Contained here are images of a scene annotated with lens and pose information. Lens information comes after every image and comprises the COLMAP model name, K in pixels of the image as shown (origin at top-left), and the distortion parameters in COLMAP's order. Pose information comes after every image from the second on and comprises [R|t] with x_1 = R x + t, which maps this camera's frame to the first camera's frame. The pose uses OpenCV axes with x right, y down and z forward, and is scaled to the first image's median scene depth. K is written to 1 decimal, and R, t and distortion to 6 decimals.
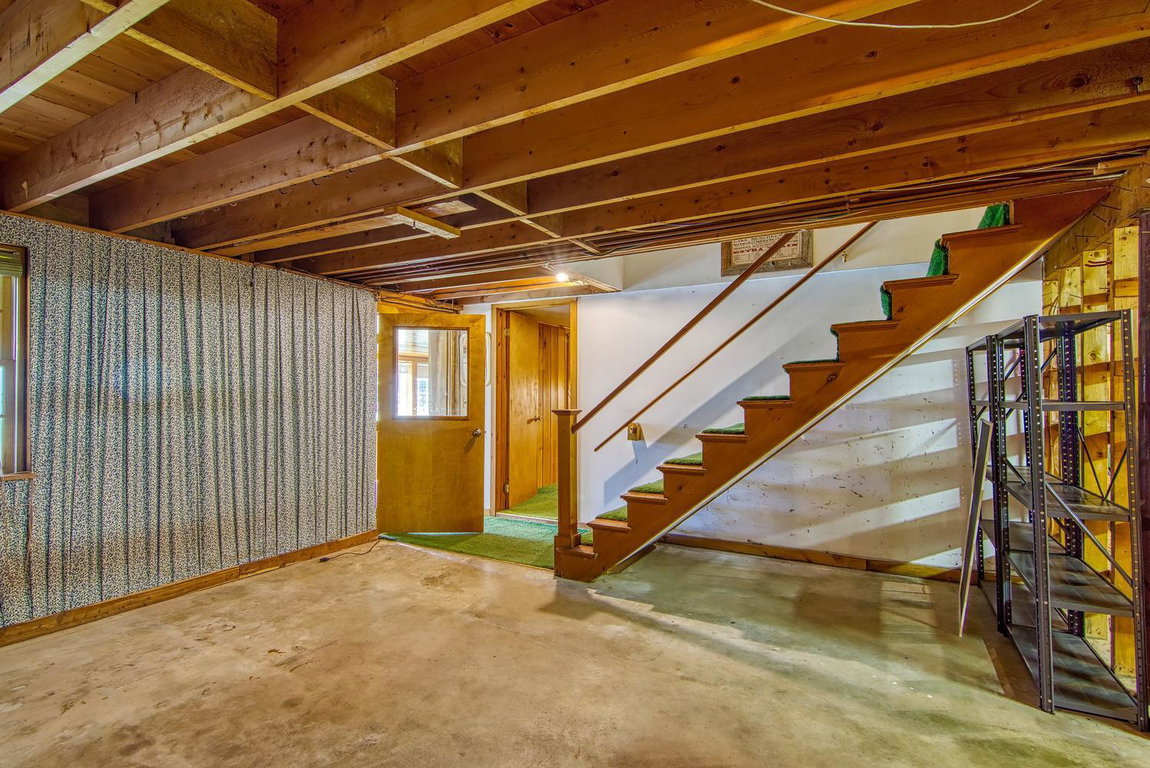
lens RADIAL K [[547.2, 0, 576.9], [0, 547.2, 382.6], [0, 0, 1]] dist [0.000524, 0.000010]
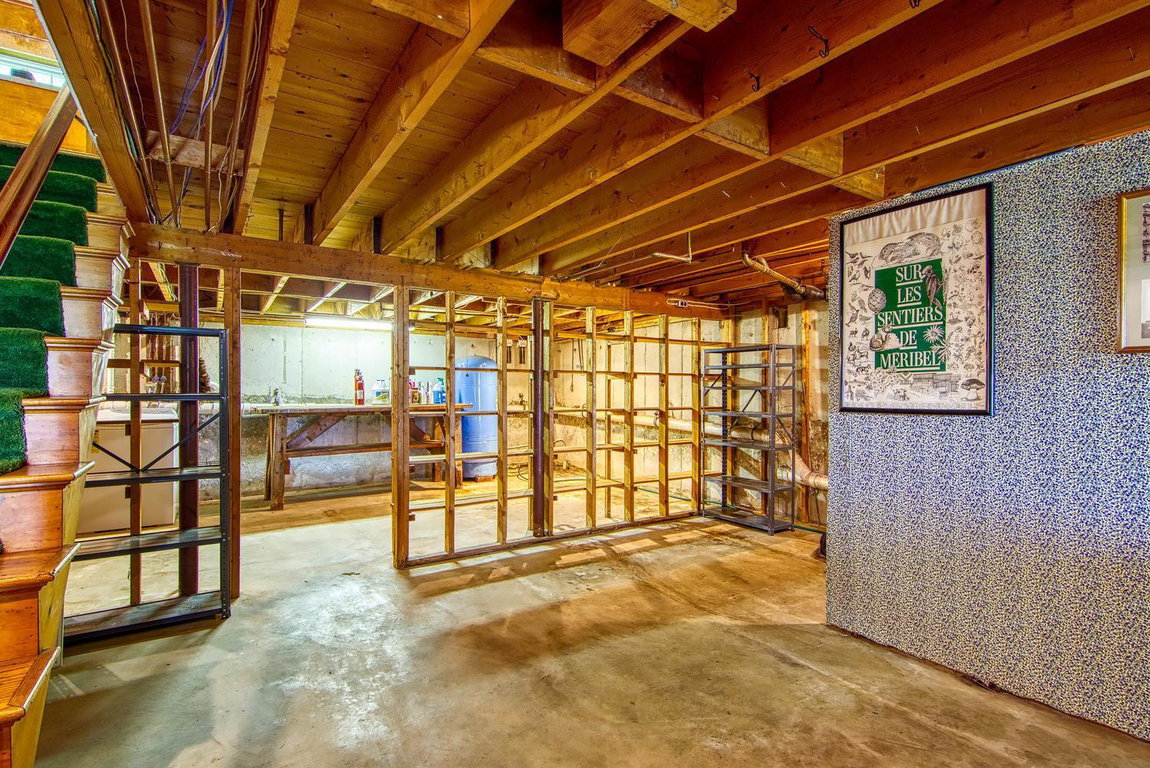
lens RADIAL K [[547.2, 0, 573.6], [0, 547.2, 389.5], [0, 0, 1]] dist [0.000524, 0.000010]
pose [[-0.889361, 0.003761, 0.457190, -0.472309], [-0.003532, 0.999880, -0.015096, 0.038800], [-0.457191, -0.015040, -0.889241, 1.577005]]
